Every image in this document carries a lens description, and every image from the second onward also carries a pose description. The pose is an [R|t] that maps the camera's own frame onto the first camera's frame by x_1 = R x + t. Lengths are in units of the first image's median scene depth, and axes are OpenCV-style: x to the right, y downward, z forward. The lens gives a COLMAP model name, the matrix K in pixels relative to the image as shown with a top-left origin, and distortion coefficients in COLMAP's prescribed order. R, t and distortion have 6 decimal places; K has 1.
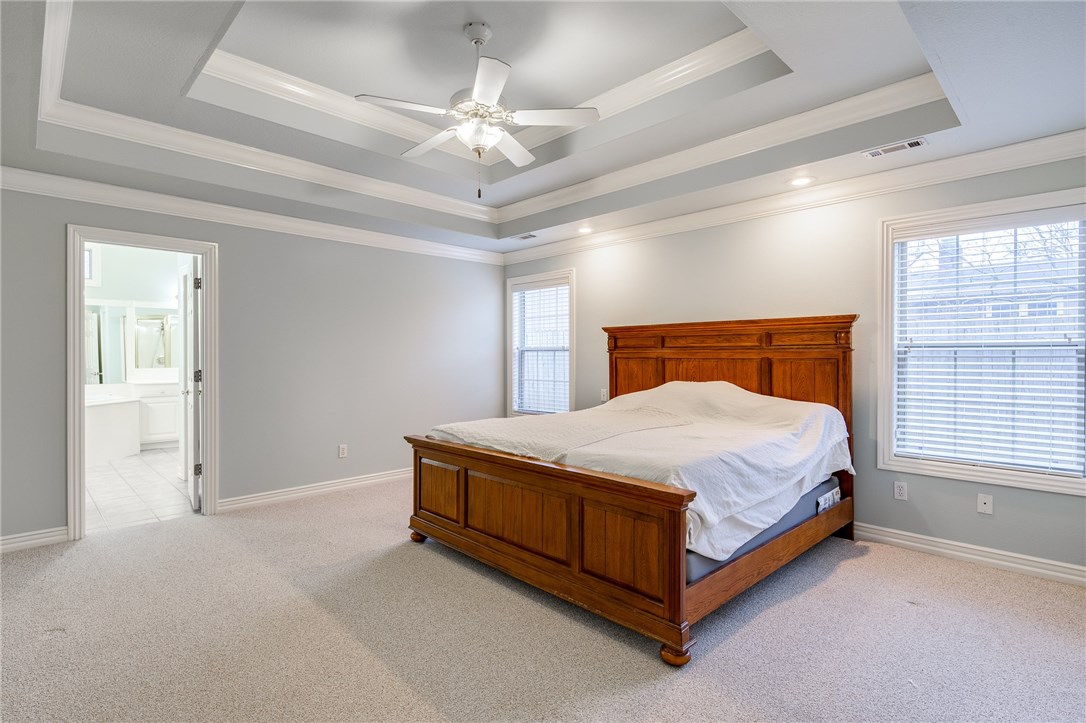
lens RADIAL K [[537.5, 0, 542.6], [0, 537.5, 355.6], [0, 0, 1]] dist [0.021193, -0.005231]
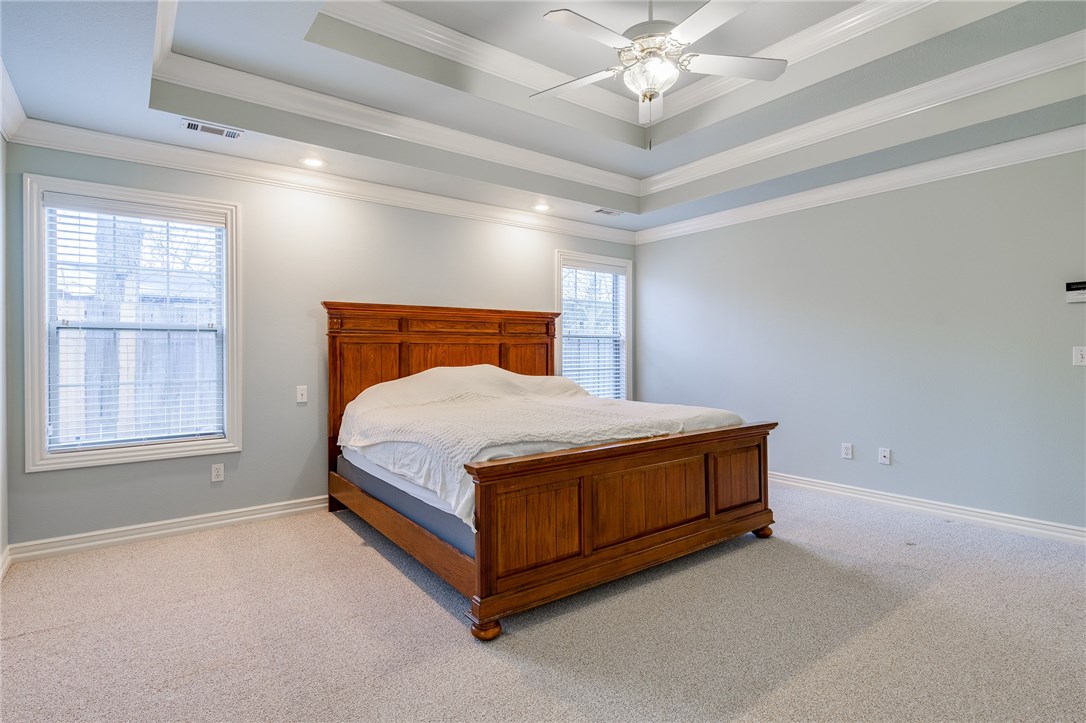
lens RADIAL K [[537.5, 0, 509.3], [0, 537.5, 355.5], [0, 0, 1]] dist [0.021193, -0.005231]
pose [[0.152016, -0.006063, 0.988359, -0.801218], [0.006651, 0.999965, 0.005112, 0.027144], [-0.988356, 0.005797, 0.152051, 0.864183]]
